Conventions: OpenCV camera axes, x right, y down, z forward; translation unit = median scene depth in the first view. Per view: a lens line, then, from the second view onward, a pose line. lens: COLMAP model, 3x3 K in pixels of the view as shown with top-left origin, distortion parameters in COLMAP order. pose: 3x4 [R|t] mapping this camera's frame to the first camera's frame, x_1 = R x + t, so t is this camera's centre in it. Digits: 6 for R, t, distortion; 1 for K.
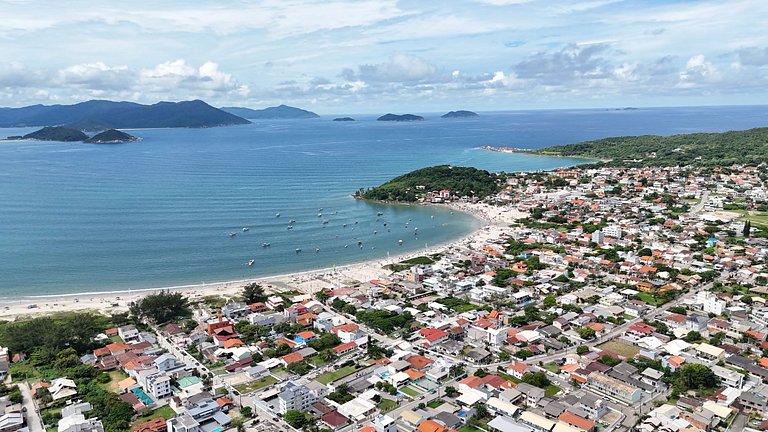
lens RADIAL K [[568.8, 0, 384.0], [0, 568.8, 216.0], [0, 0, 1]] dist [0.062066, -0.046233]
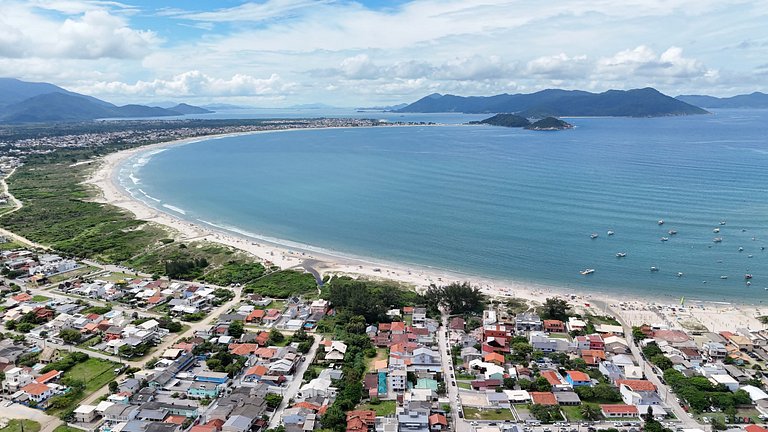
lens RADIAL K [[568.8, 0, 384.0], [0, 568.8, 216.0], [0, 0, 1]] dist [0.062066, -0.046233]
pose [[0.741761, 0.144387, -0.654938, 0.158985], [-0.131695, 0.988896, 0.068858, -0.037306], [0.657607, 0.035176, 0.752539, 0.187613]]
